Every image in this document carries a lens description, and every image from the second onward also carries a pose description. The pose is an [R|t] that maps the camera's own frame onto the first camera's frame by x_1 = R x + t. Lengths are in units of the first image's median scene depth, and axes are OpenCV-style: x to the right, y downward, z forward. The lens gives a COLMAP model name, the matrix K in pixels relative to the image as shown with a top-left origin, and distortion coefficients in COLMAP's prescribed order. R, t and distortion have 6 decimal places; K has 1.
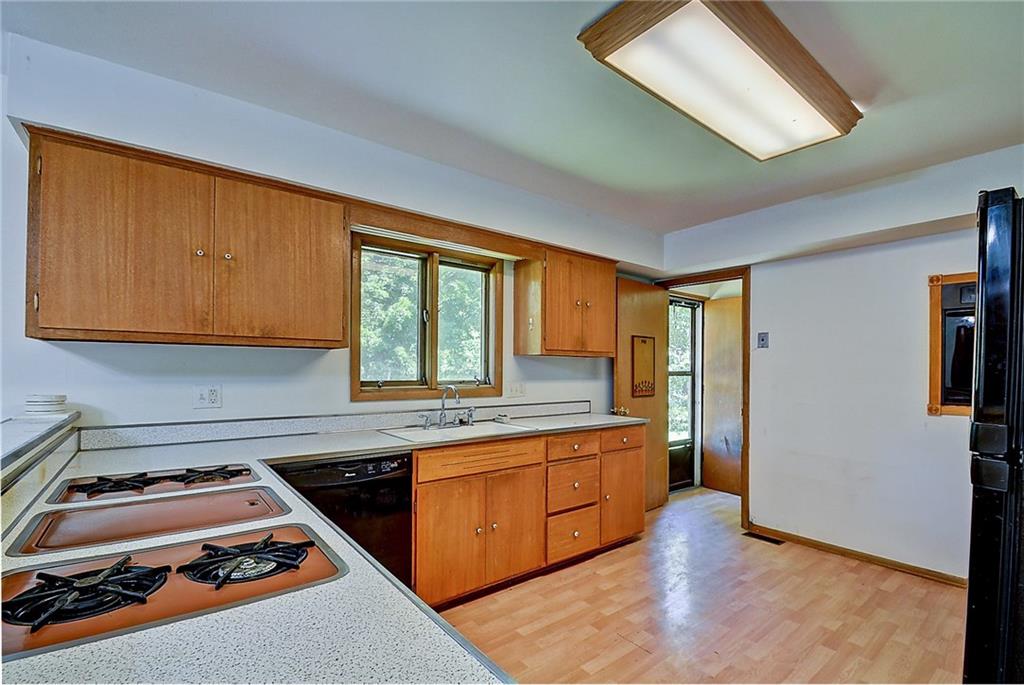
lens RADIAL K [[459.4, 0, 510.5], [0, 459.4, 366.0], [0, 0, 1]] dist [-0.020235, -0.000295]
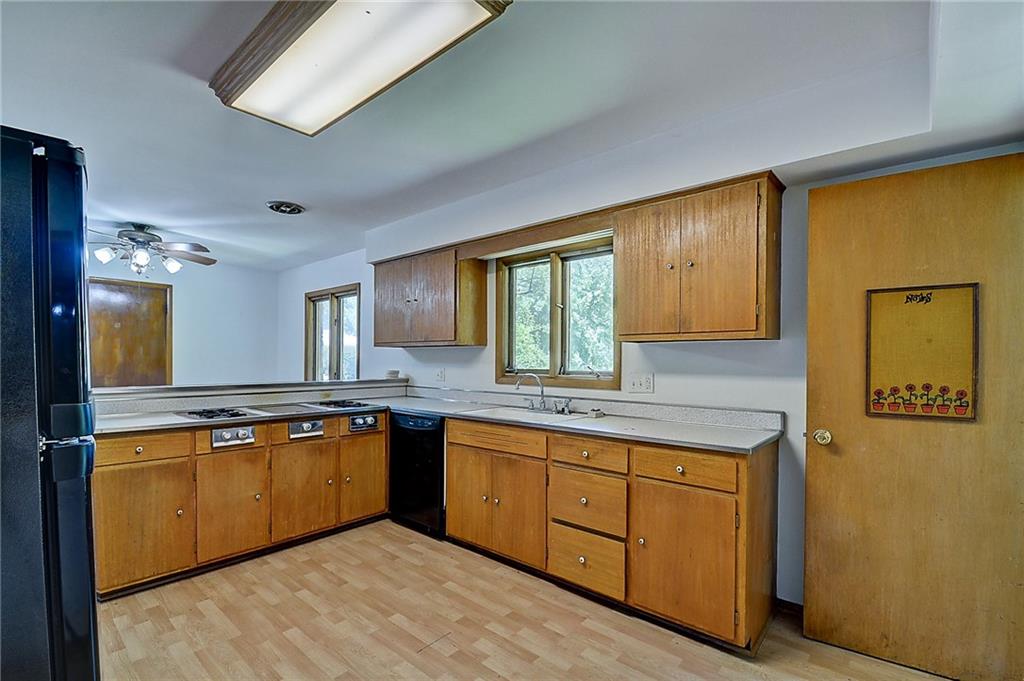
lens RADIAL K [[456.5, 0, 512.9], [0, 456.5, 363.4], [0, 0, 1]] dist [0.005071, -0.014655]
pose [[0.193773, 0.003019, -0.981042, 0.965043], [0.002563, 0.999990, 0.003584, 0.013121], [0.981043, -0.003209, 0.193763, 0.757012]]
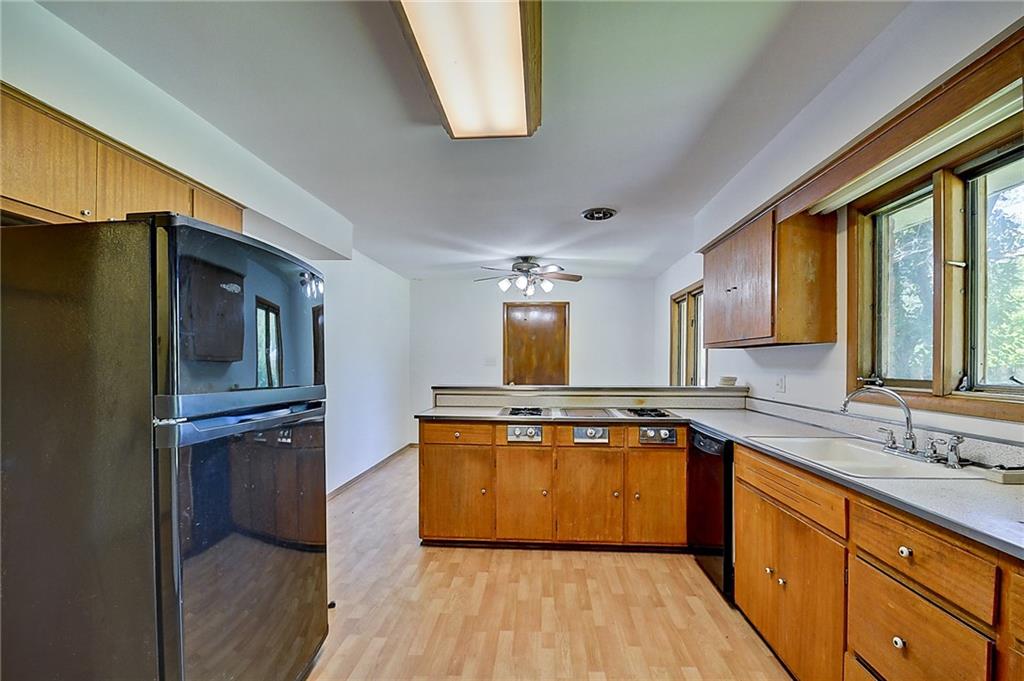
lens RADIAL K [[456.5, 0, 512.9], [0, 456.5, 363.4], [0, 0, 1]] dist [0.005071, -0.014655]
pose [[-0.665665, -0.005609, -0.746230, 0.712739], [-0.001409, 0.999979, -0.006258, 0.012995], [0.746250, -0.003114, -0.665659, 1.065307]]
